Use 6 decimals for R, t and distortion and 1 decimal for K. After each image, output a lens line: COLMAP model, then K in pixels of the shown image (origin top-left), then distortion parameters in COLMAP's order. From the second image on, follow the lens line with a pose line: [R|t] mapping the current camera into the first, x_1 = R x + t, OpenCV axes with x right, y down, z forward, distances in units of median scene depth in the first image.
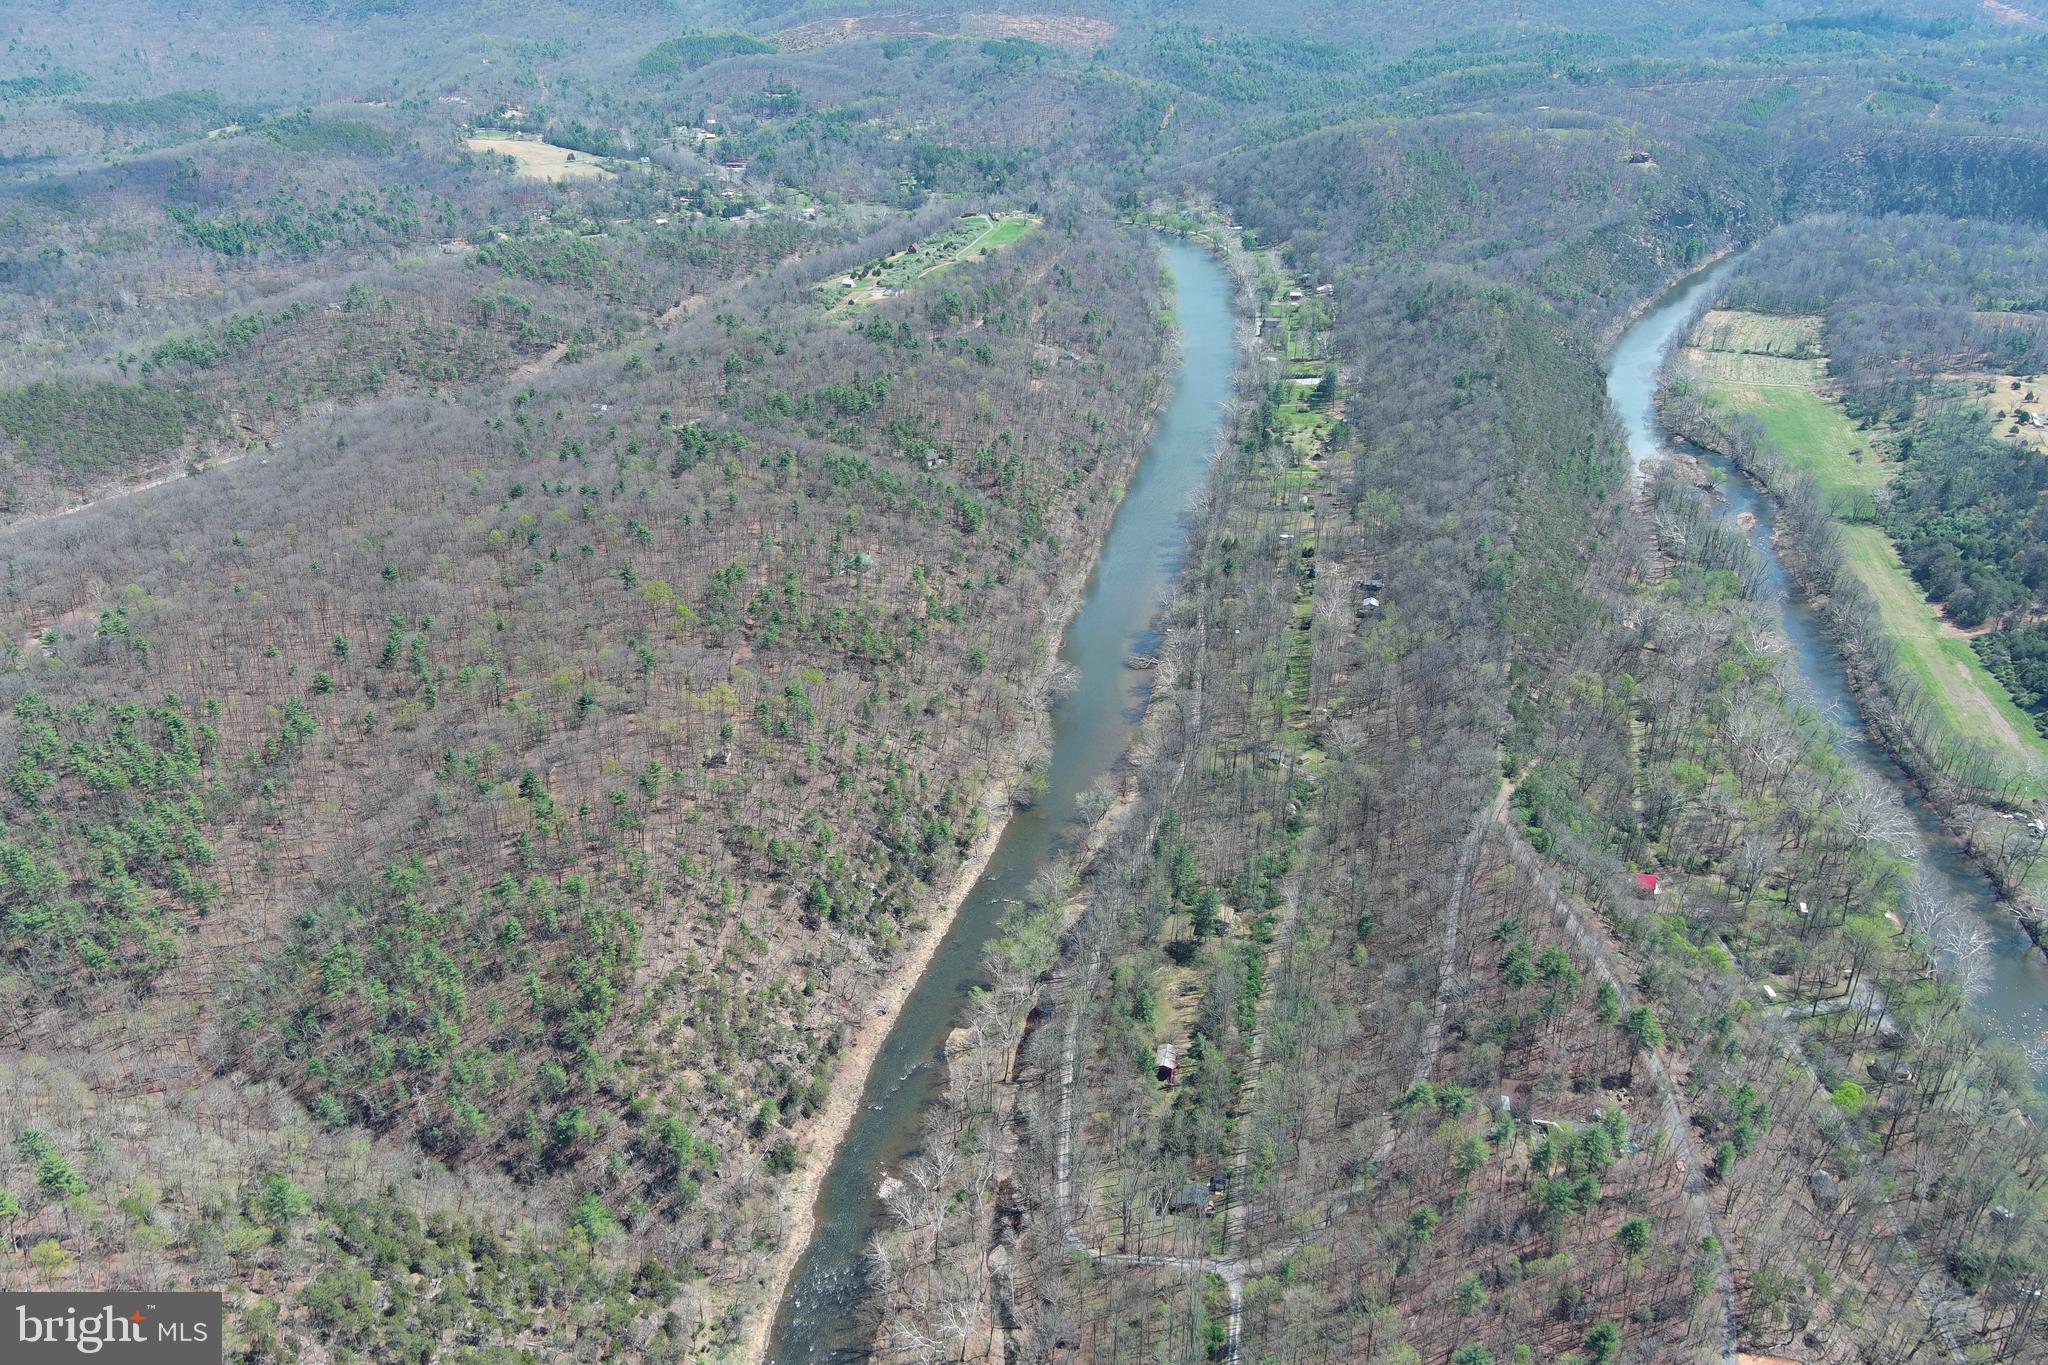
lens RADIAL K [[1580.0, 0, 1020.8], [0, 1580.0, 689.4], [0, 0, 1]] dist [0.042303, -0.060960]
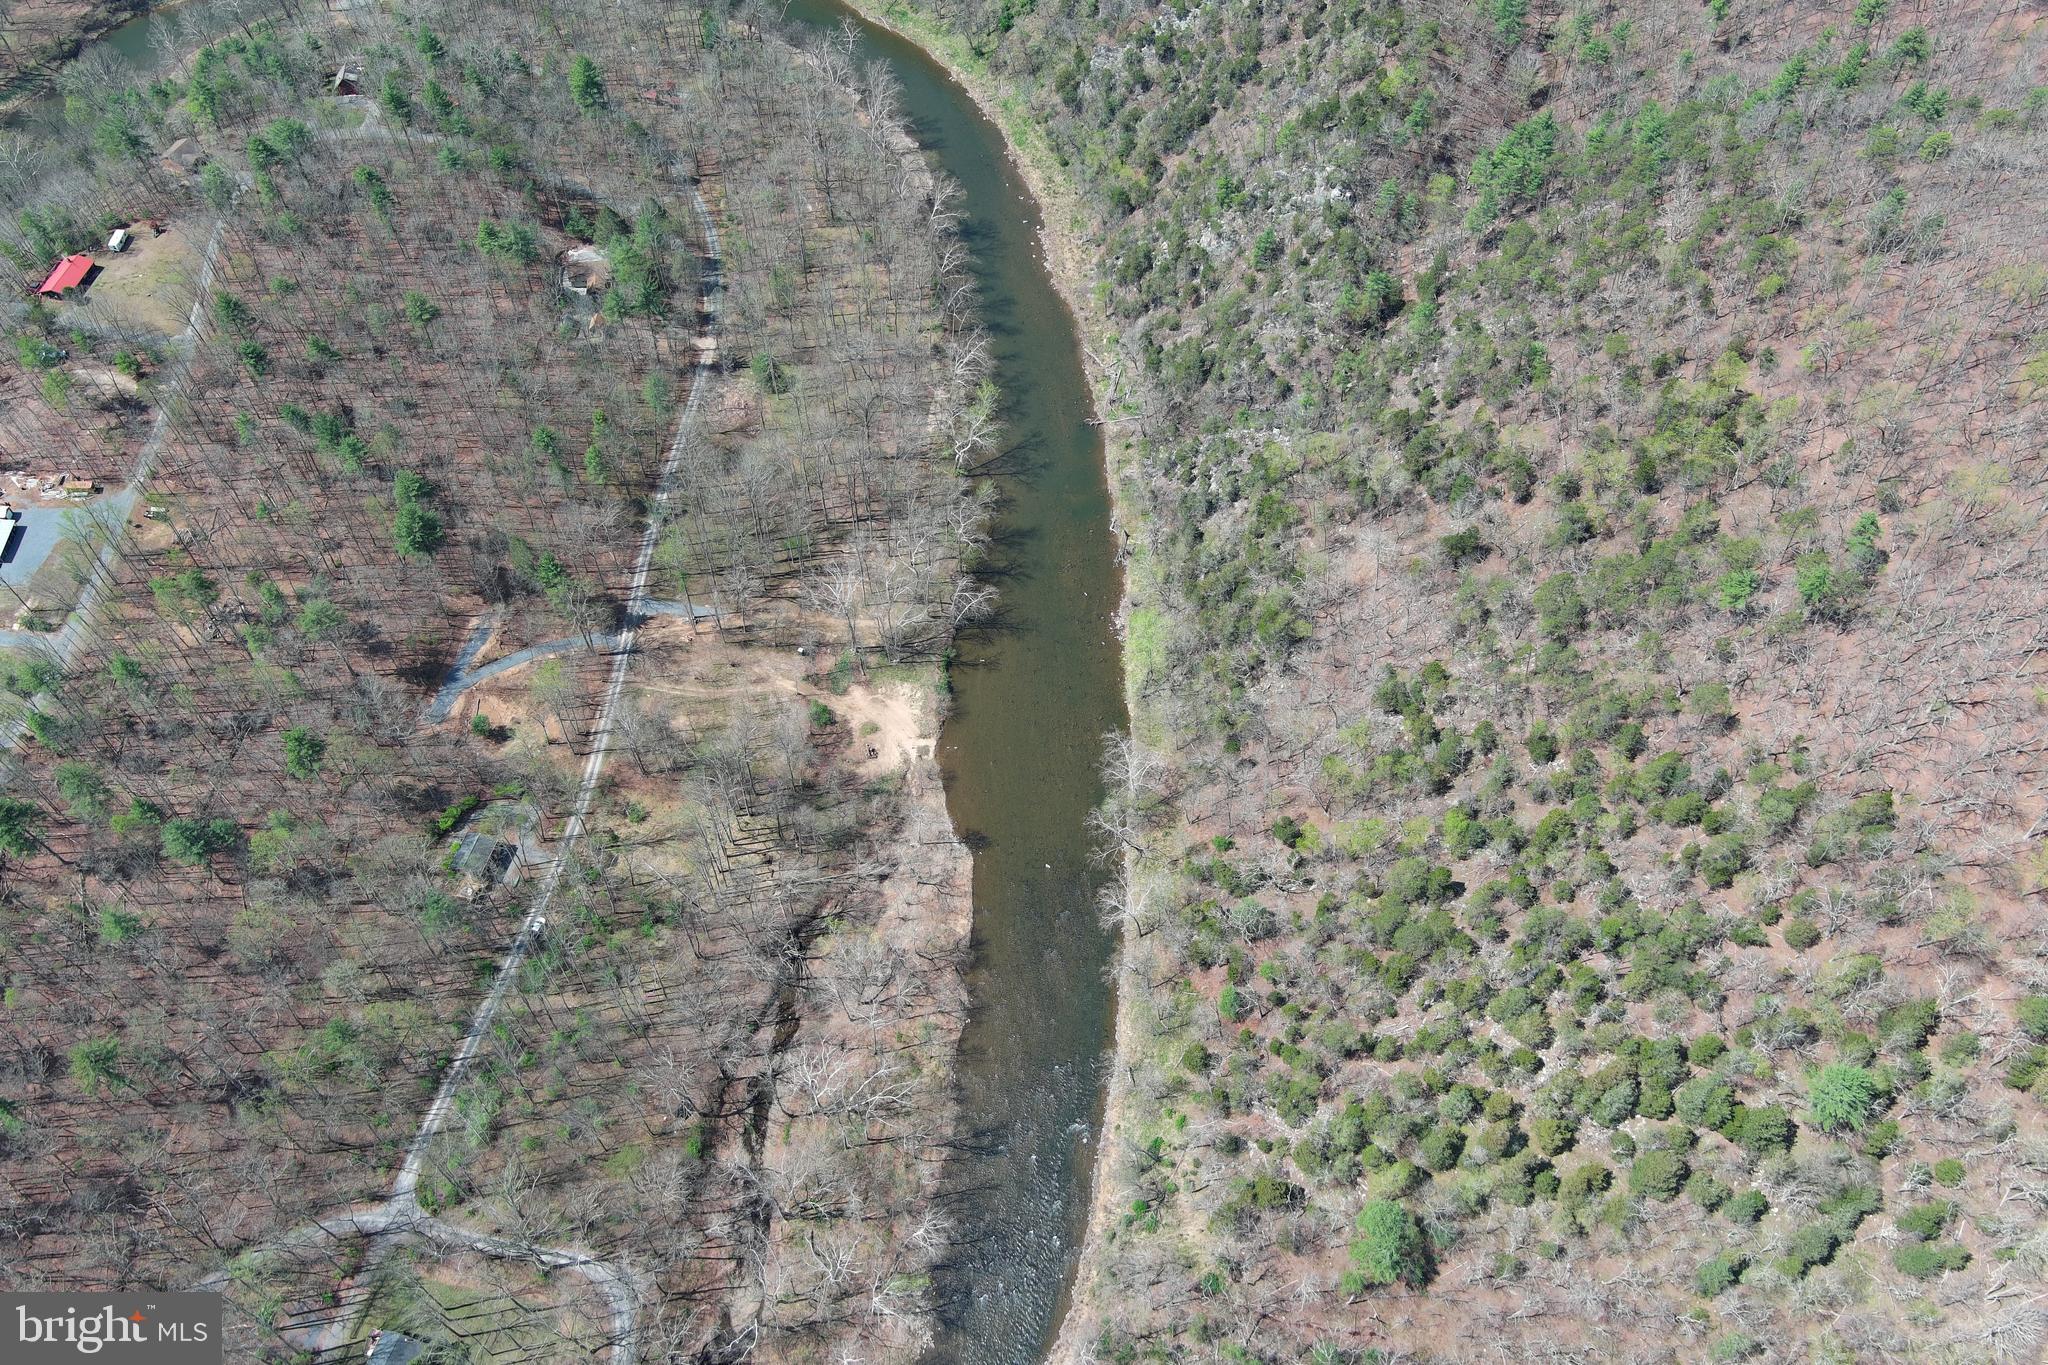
lens RADIAL K [[1580.0, 0, 1020.8], [0, 1580.0, 689.4], [0, 0, 1]] dist [0.042303, -0.060960]
pose [[-0.996004, -0.077933, 0.043627, -0.094498], [0.033107, 0.131509, 0.990762, -0.213419], [-0.082950, 0.988247, -0.128403, 0.593058]]
